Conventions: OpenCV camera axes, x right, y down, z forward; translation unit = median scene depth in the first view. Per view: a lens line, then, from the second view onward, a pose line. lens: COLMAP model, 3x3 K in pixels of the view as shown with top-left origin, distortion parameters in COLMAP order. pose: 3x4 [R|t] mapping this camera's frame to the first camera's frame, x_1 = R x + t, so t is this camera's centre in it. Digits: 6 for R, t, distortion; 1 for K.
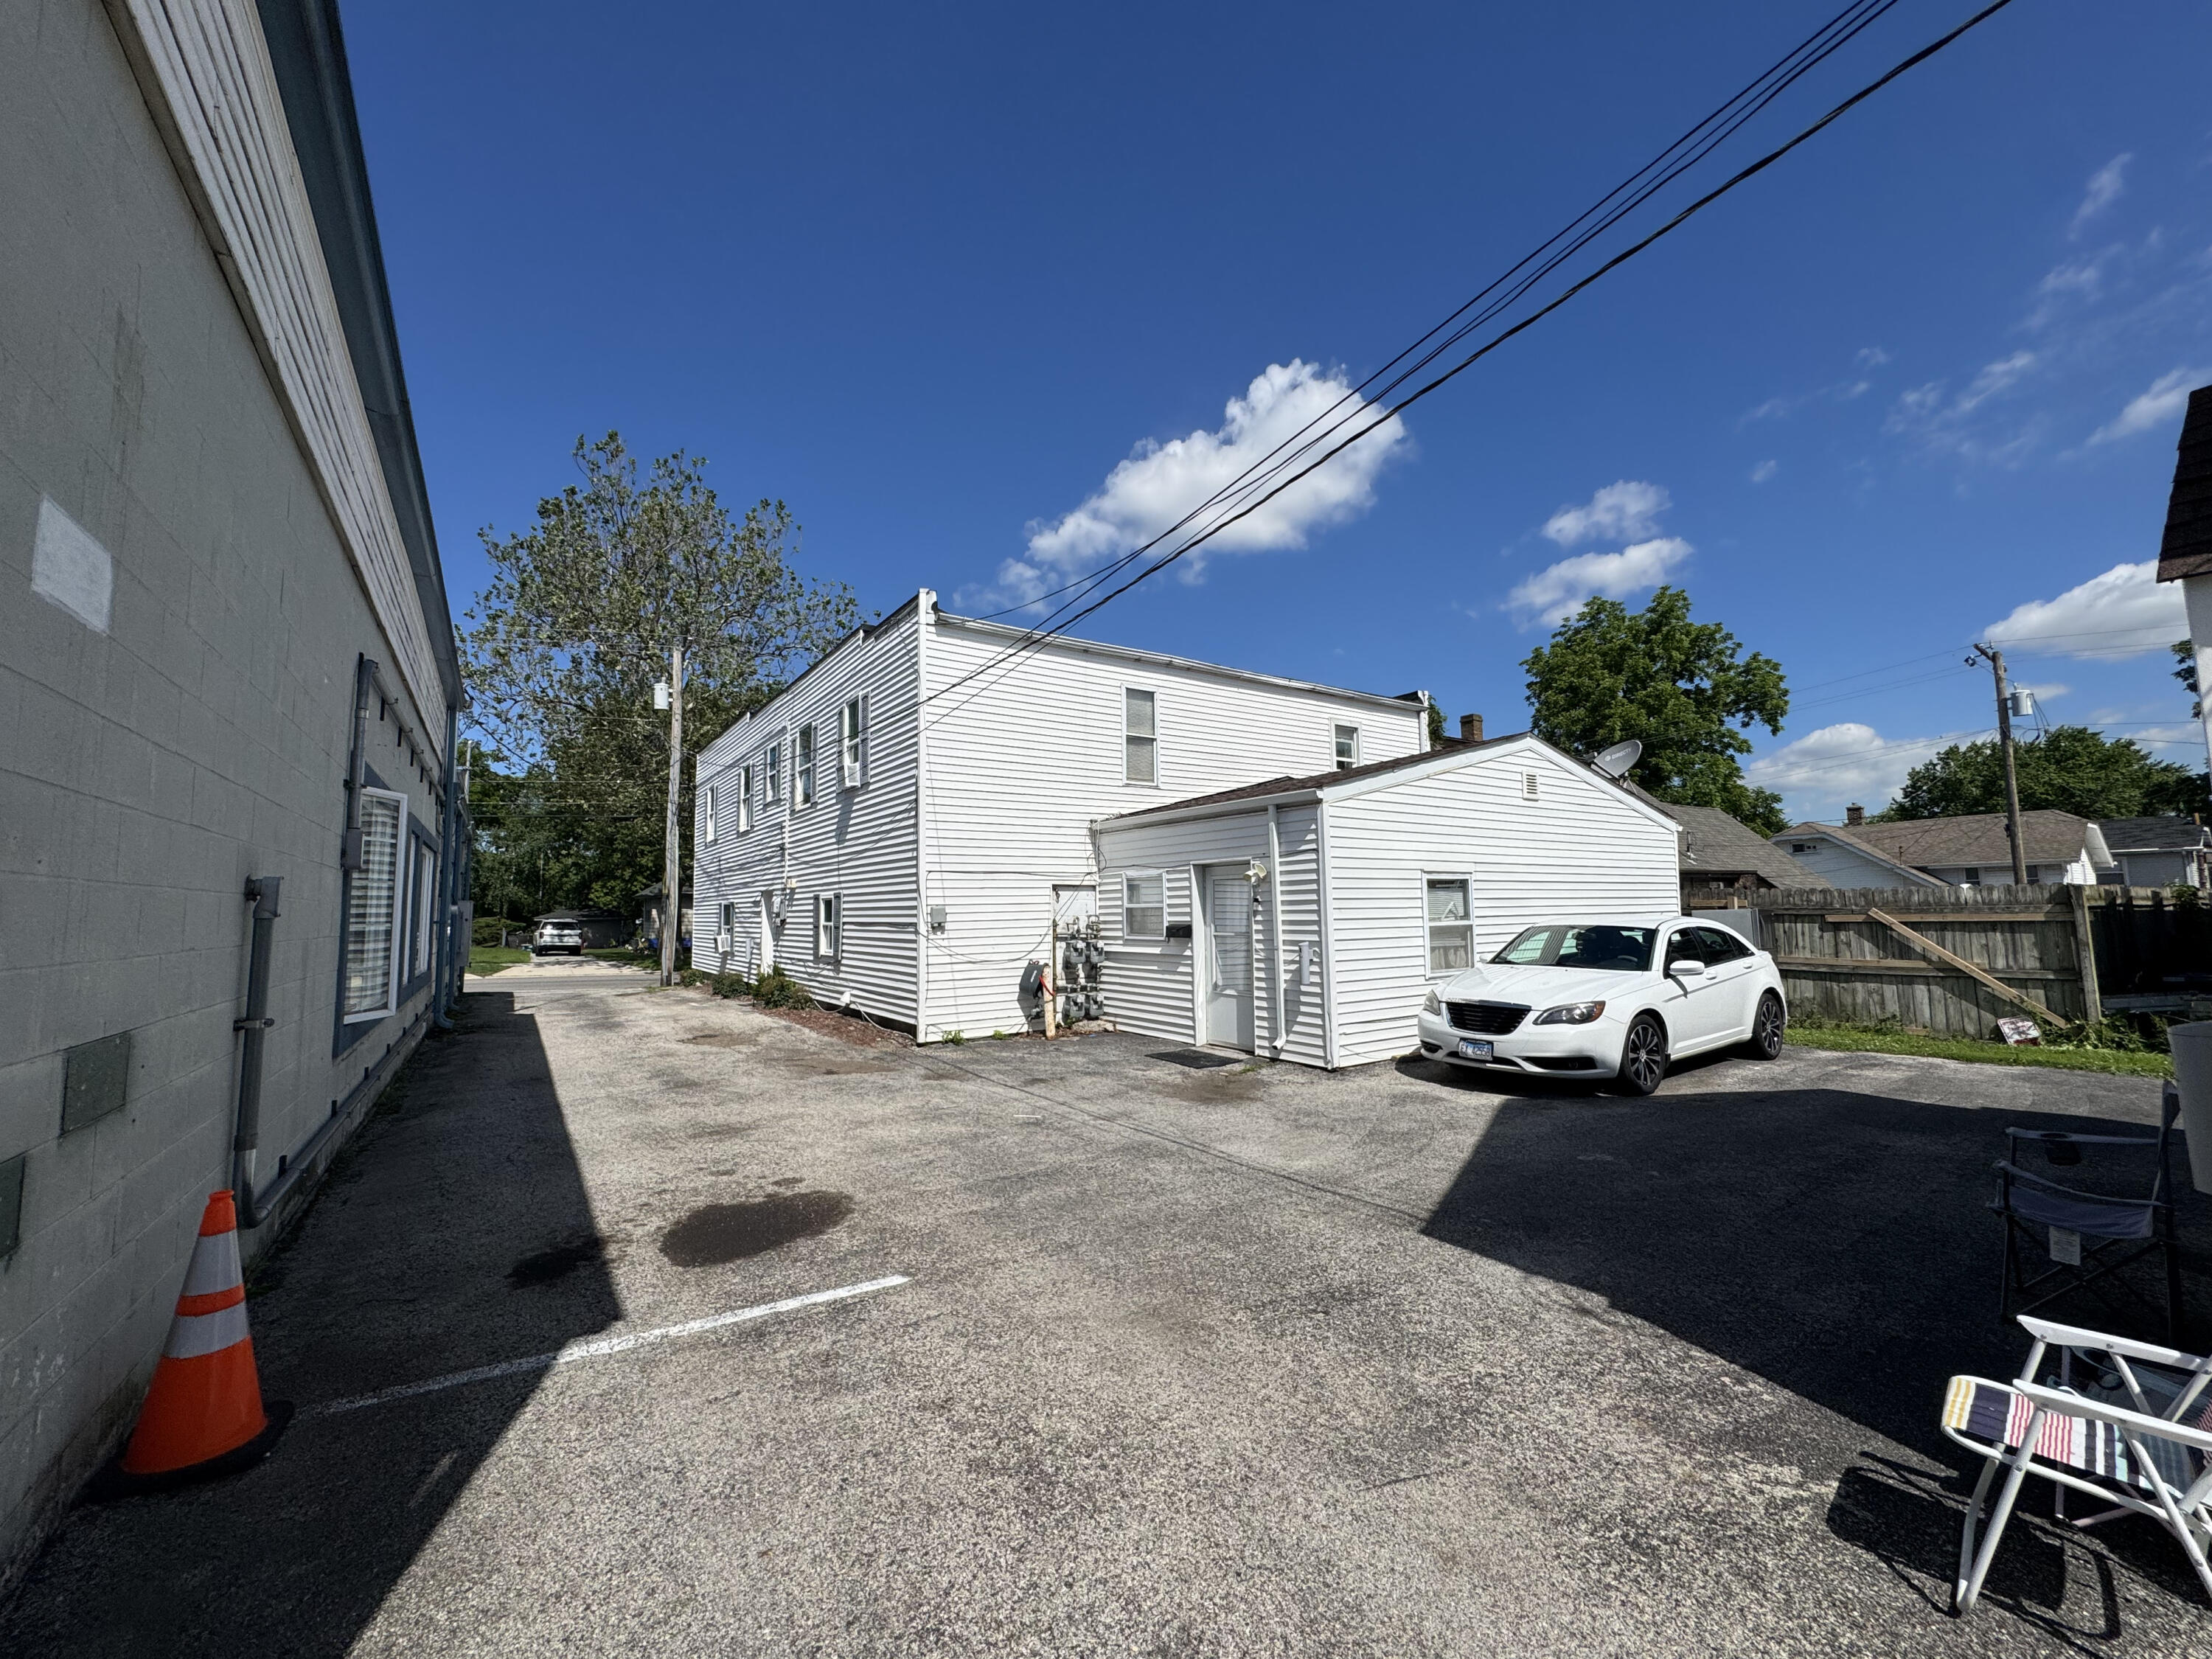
lens RADIAL K [[876.0, 0, 1103.6], [0, 876.0, 830.2], [0, 0, 1]] dist [-0.013856, 0.000263]
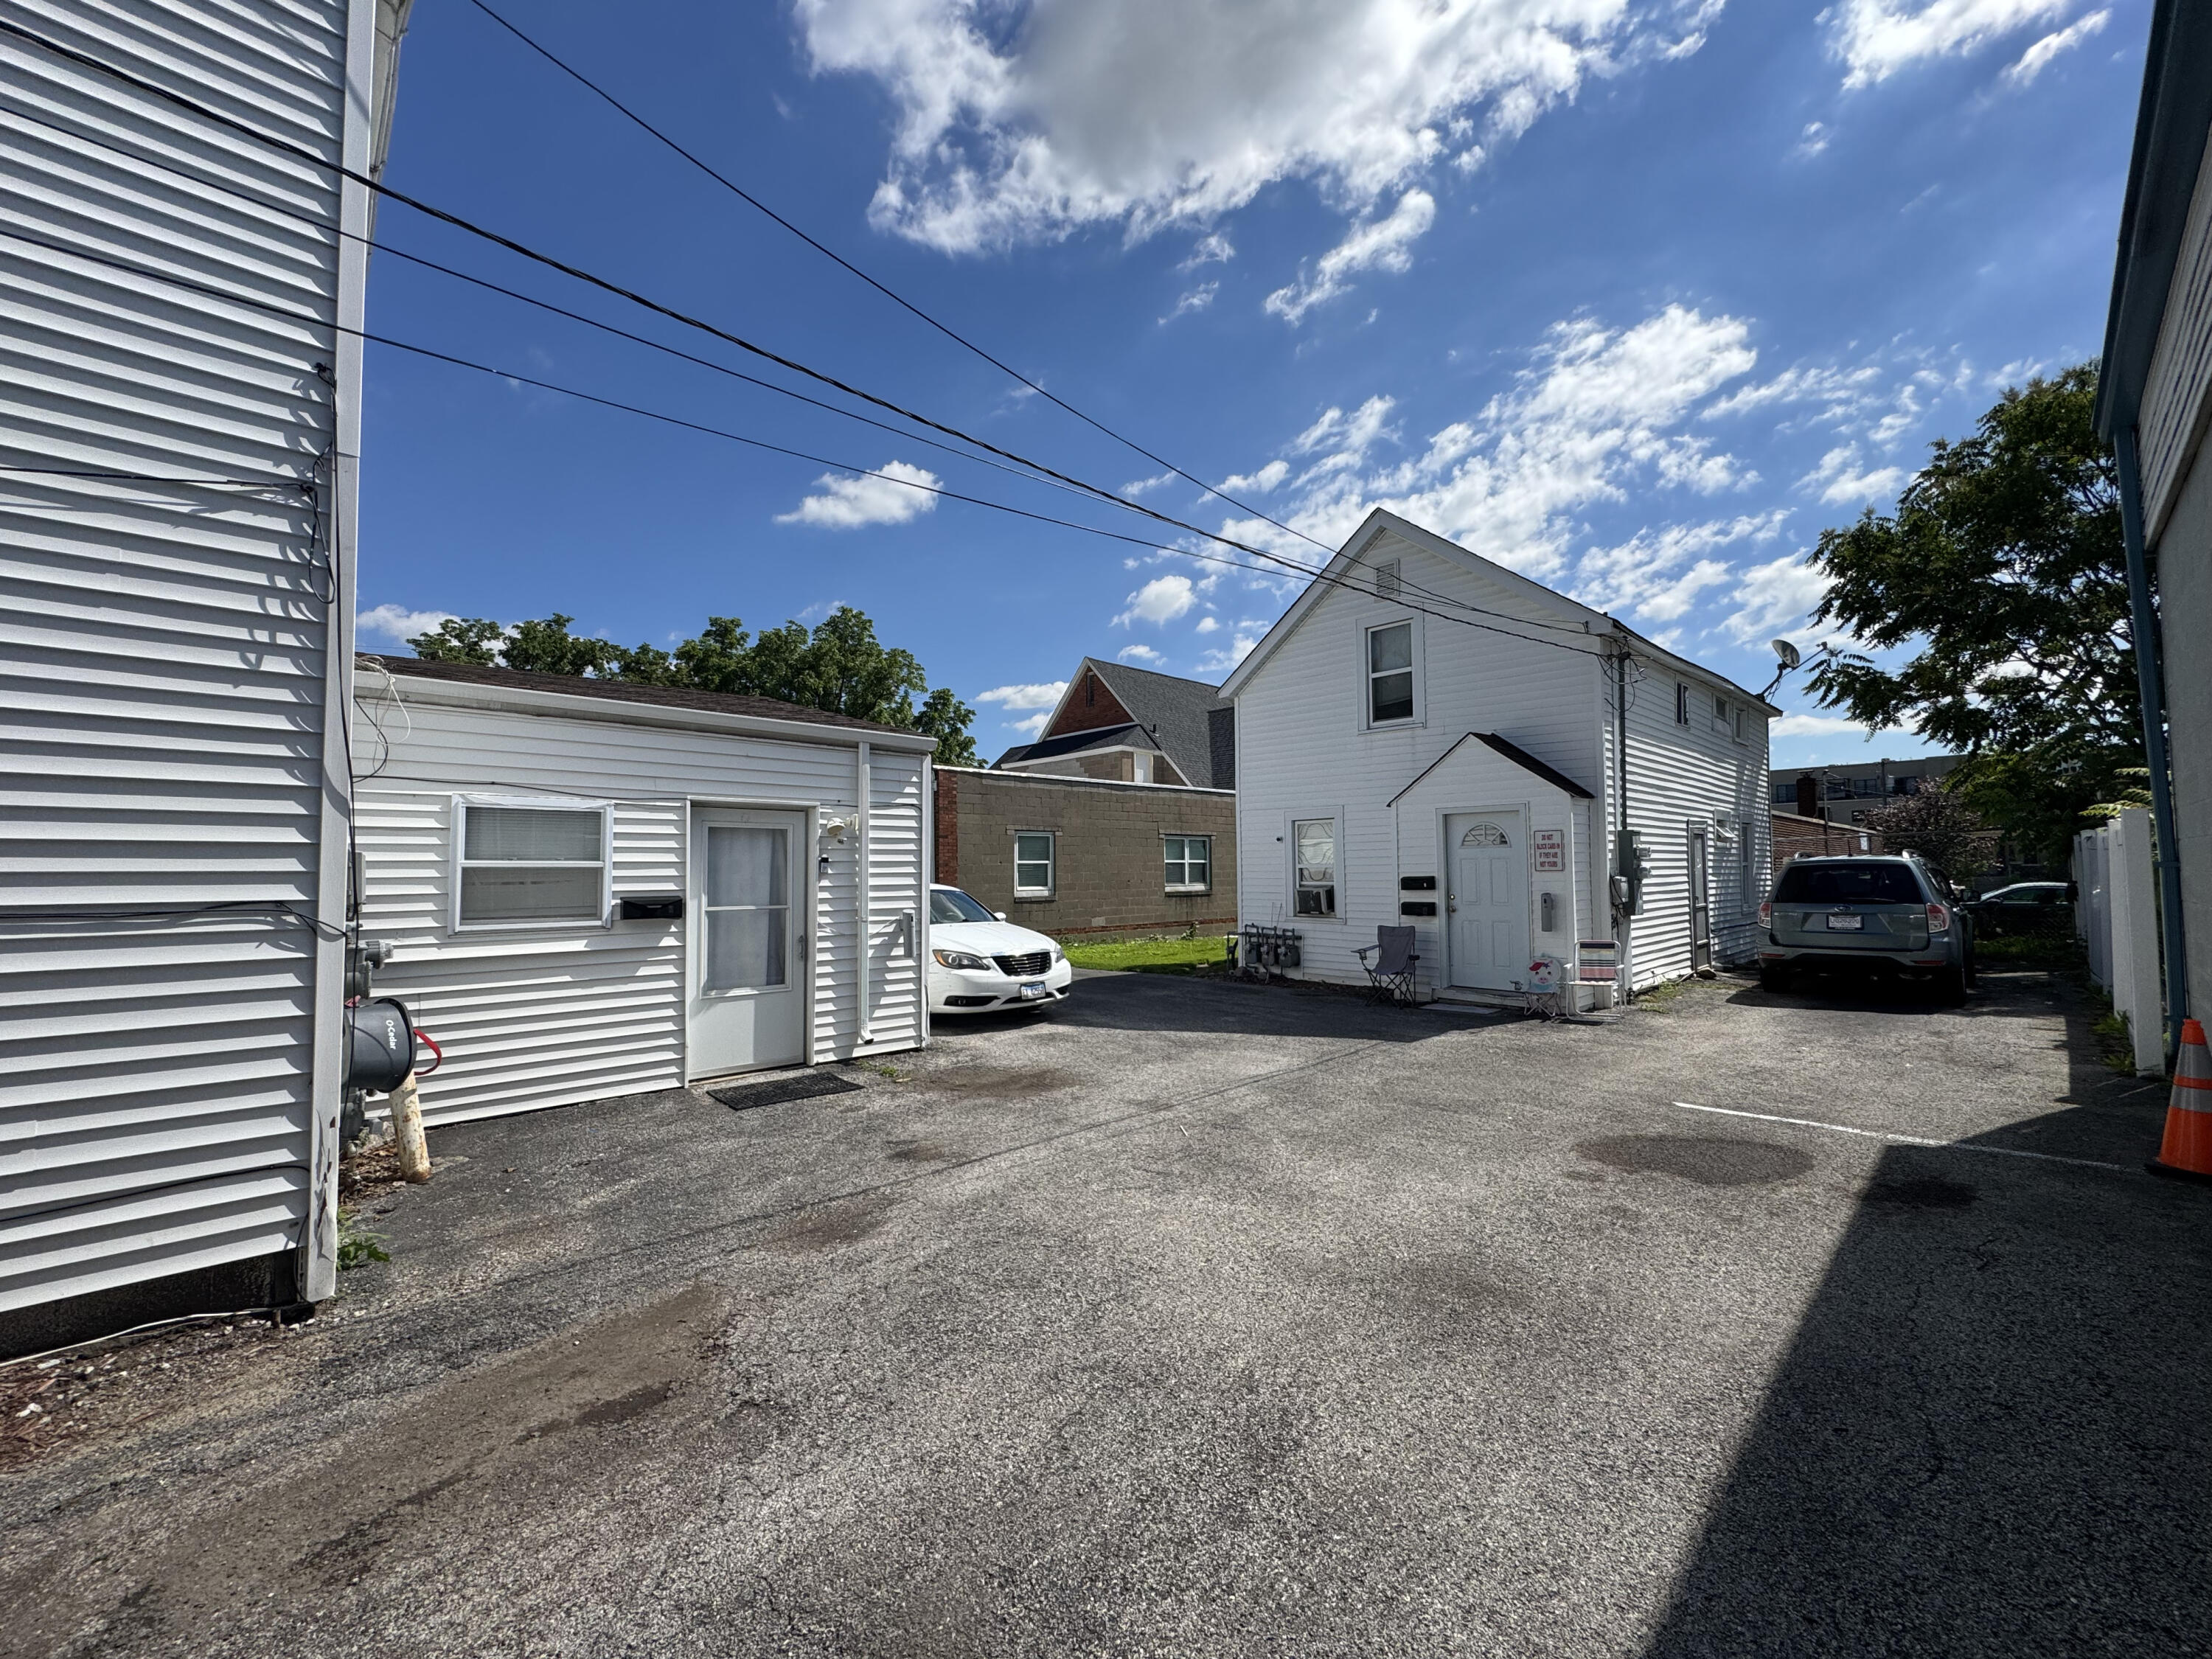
lens RADIAL K [[876.0, 0, 1102.0], [0, 876.0, 861.3], [0, 0, 1]] dist [-0.013856, 0.000263]
pose [[-0.156972, 0.029437, 0.987164, -0.897926], [-0.077749, 0.996085, -0.042066, 0.137548], [-0.984538, -0.083355, -0.154069, 1.285977]]
